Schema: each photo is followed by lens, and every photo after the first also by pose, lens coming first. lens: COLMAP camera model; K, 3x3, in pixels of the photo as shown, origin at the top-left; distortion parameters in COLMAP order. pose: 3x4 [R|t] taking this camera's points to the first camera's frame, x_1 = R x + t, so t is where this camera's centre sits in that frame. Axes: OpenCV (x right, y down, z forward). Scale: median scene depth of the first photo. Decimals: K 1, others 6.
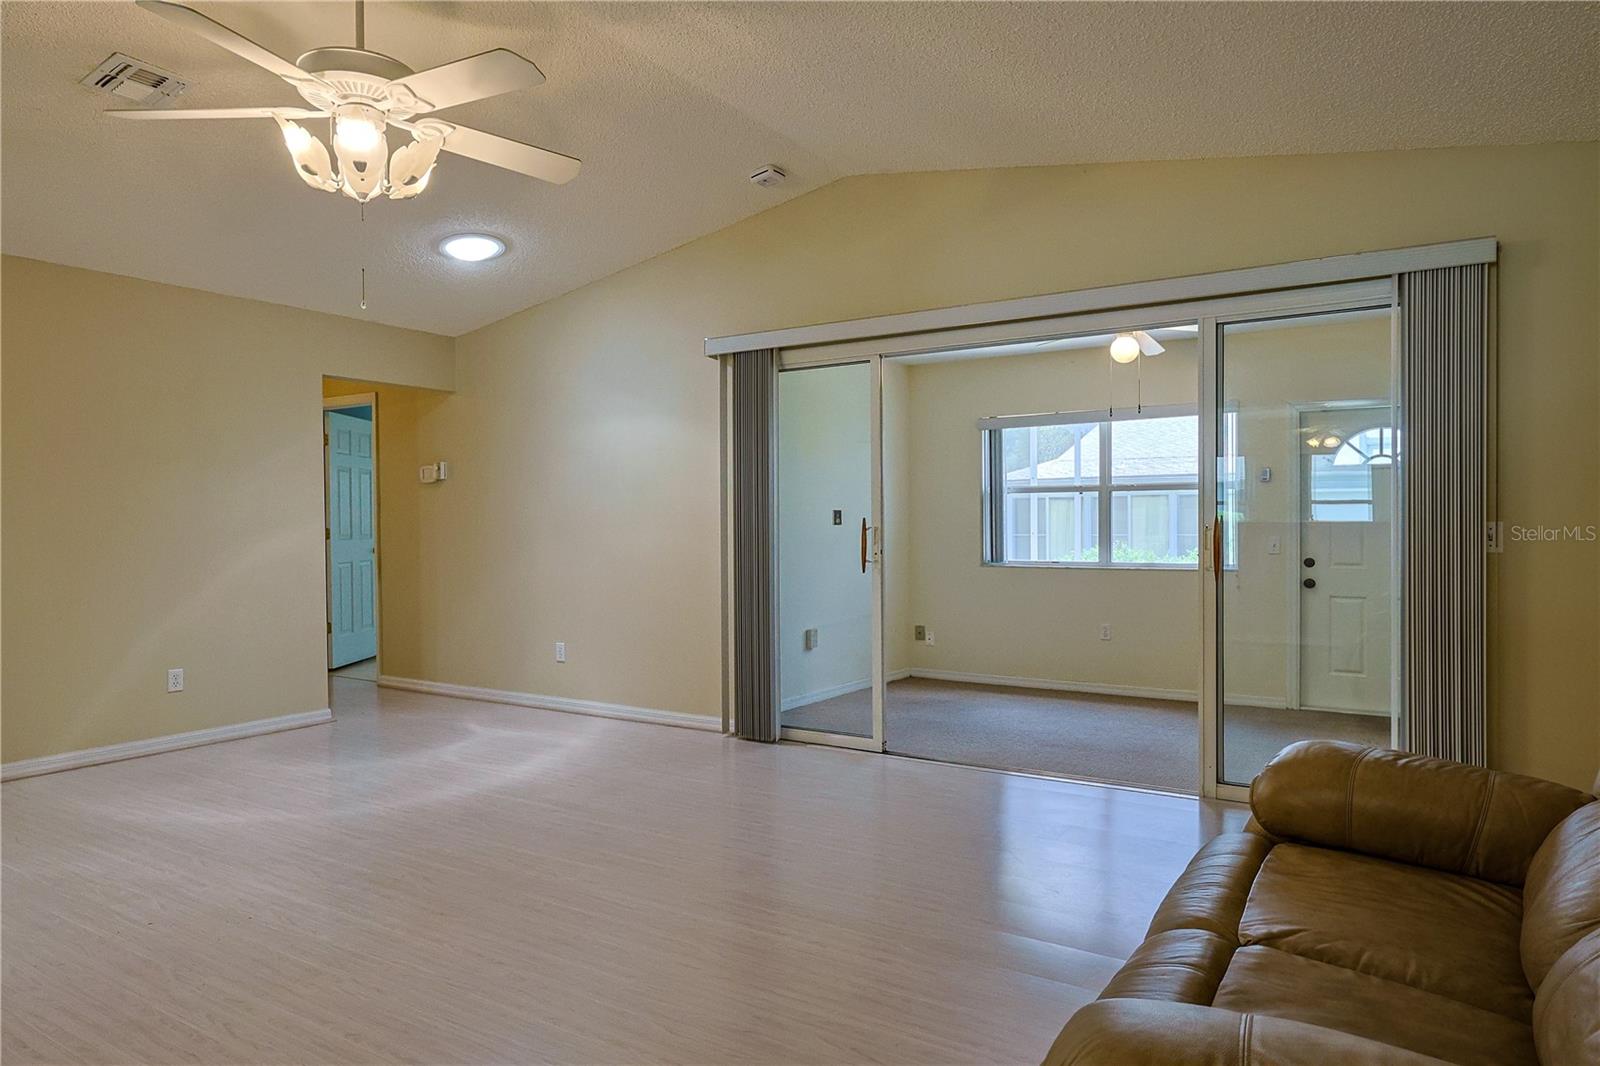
lens RADIAL K [[1002.1, 0, 800.0], [0, 1002.1, 533.0], [0, 0, 1]] dist [-0.001524, 0.001456]
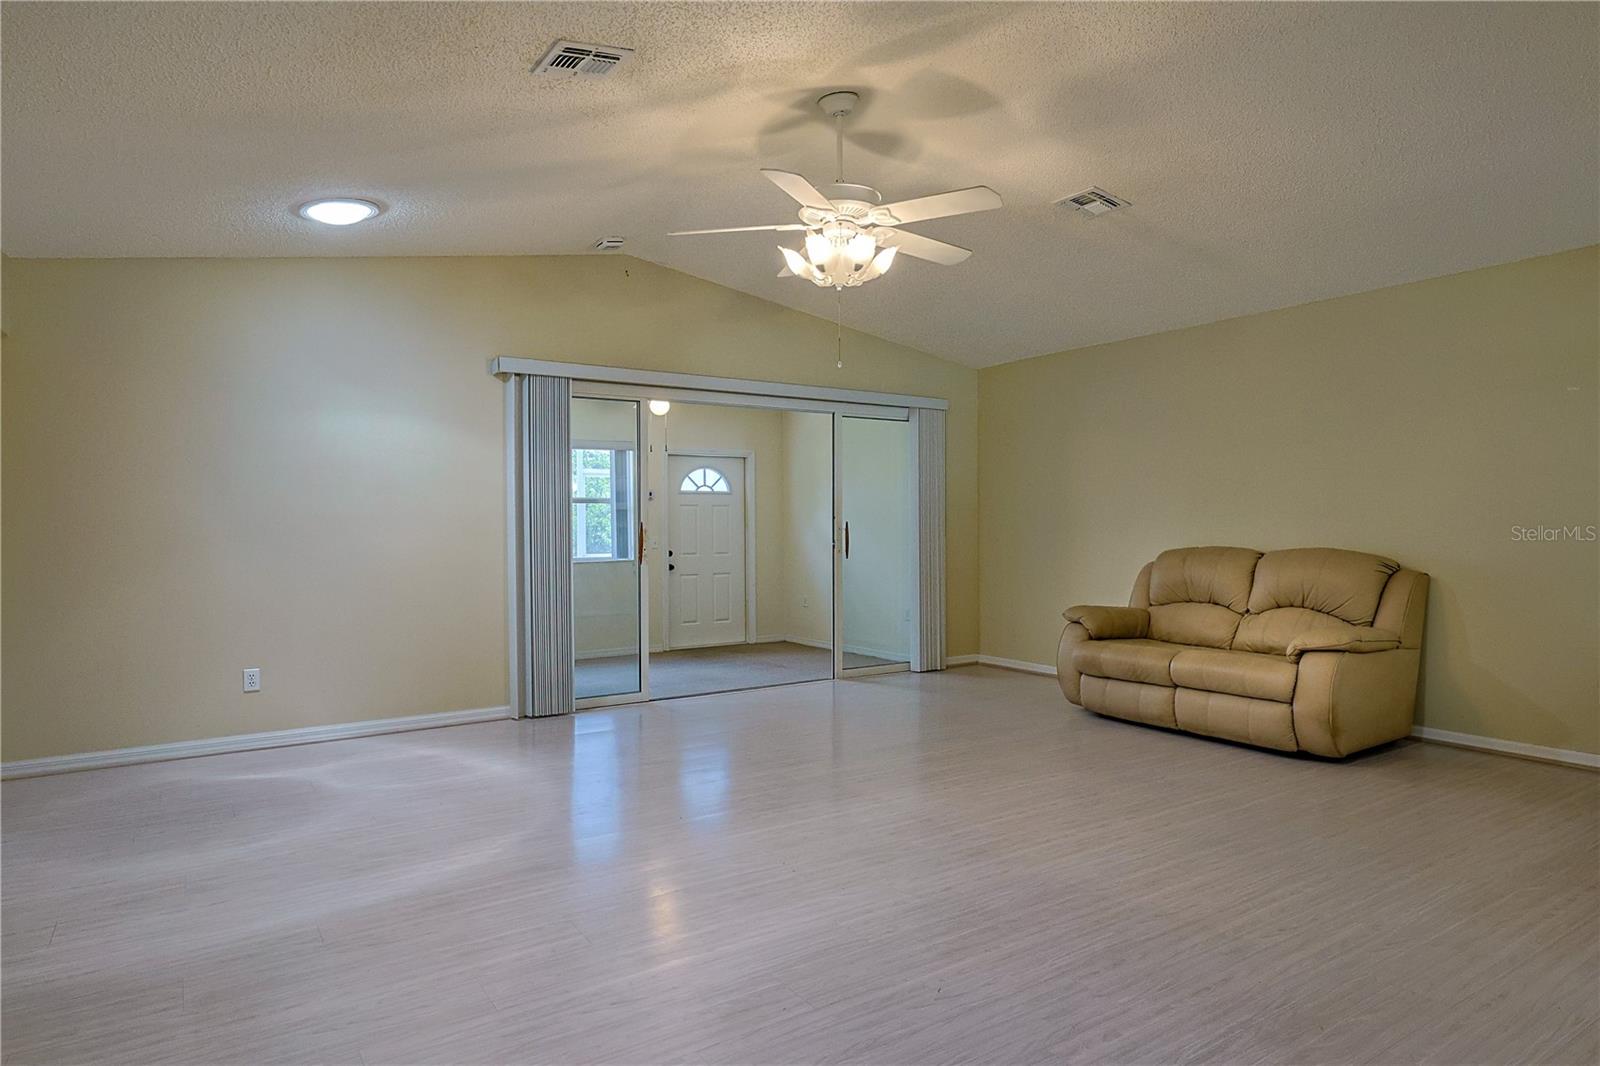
lens RADIAL K [[959.9, 0, 800.0], [0, 959.9, 533.0], [0, 0, 1]] dist [0.002248, 0.000188]
pose [[0.393855, -0.005837, 0.919154, -0.903240], [0.014468, 0.999895, 0.000150, 0.001301], [-0.919059, 0.013239, 0.393898, 0.287147]]
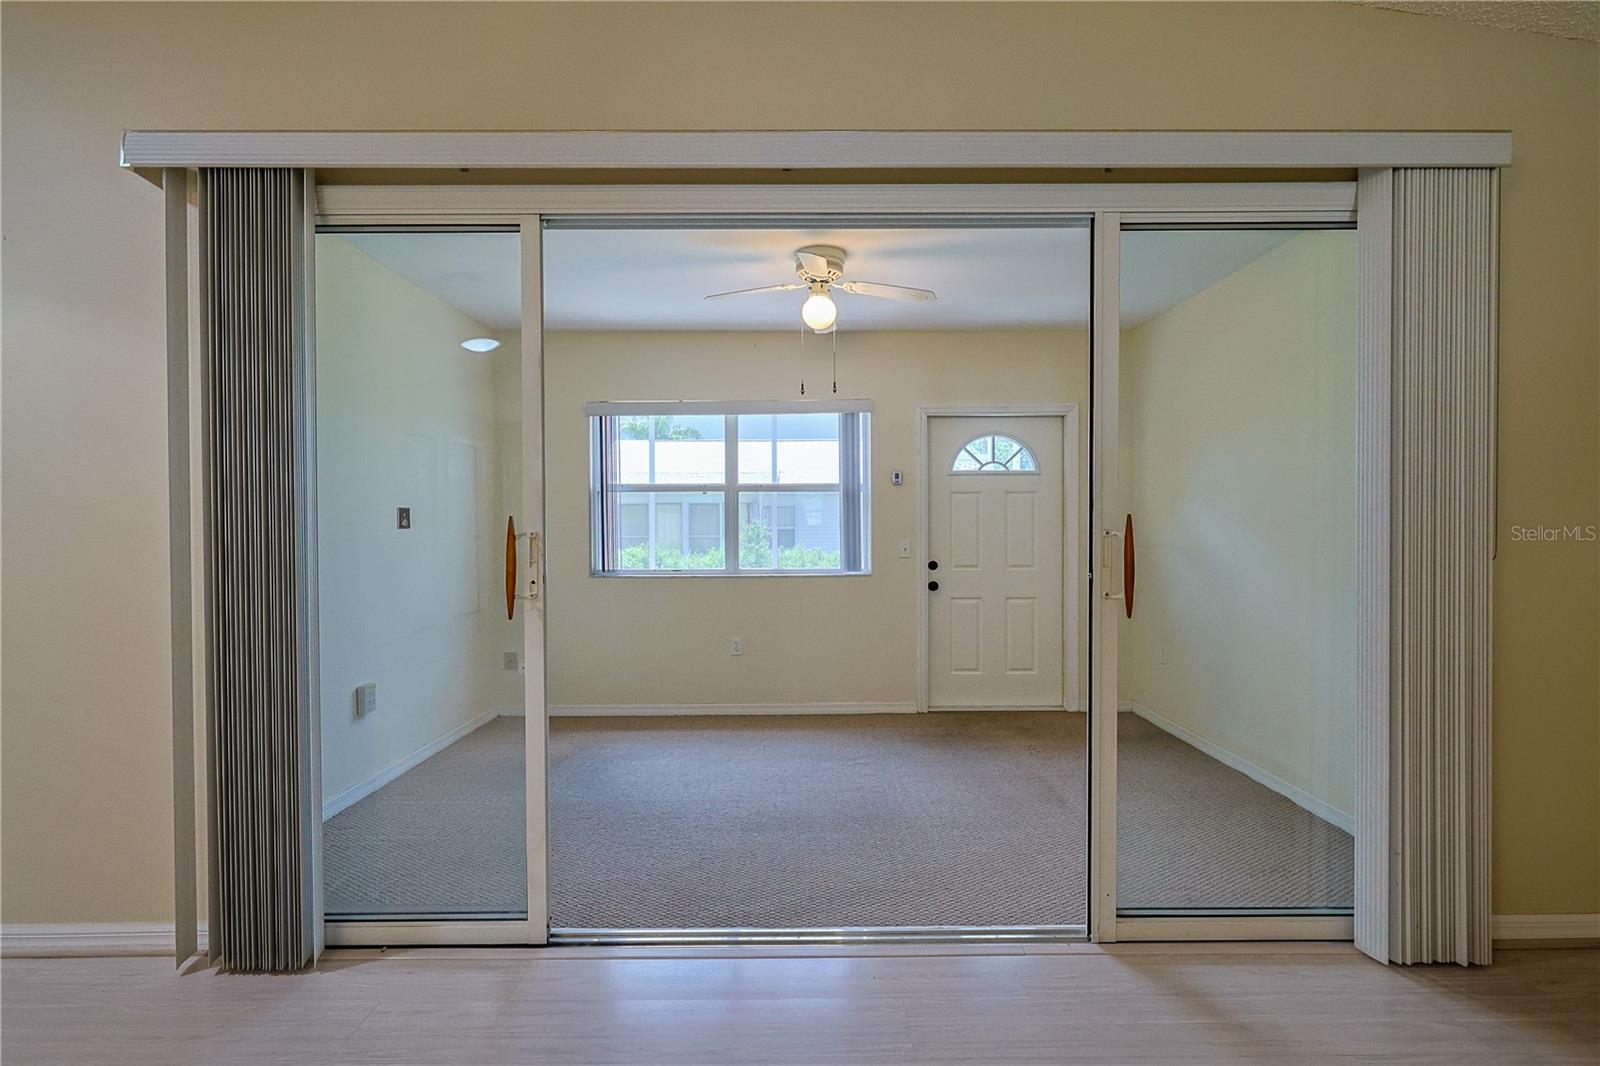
lens RADIAL K [[754.4, 0, 800.0], [0, 754.4, 533.0], [0, 0, 1]] dist [-0.000075, 0.009243]
pose [[0.838173, -0.004362, 0.545387, -0.023987], [0.004924, 0.999988, 0.000431, -0.004981], [-0.545382, 0.002324, 0.838184, 0.516421]]
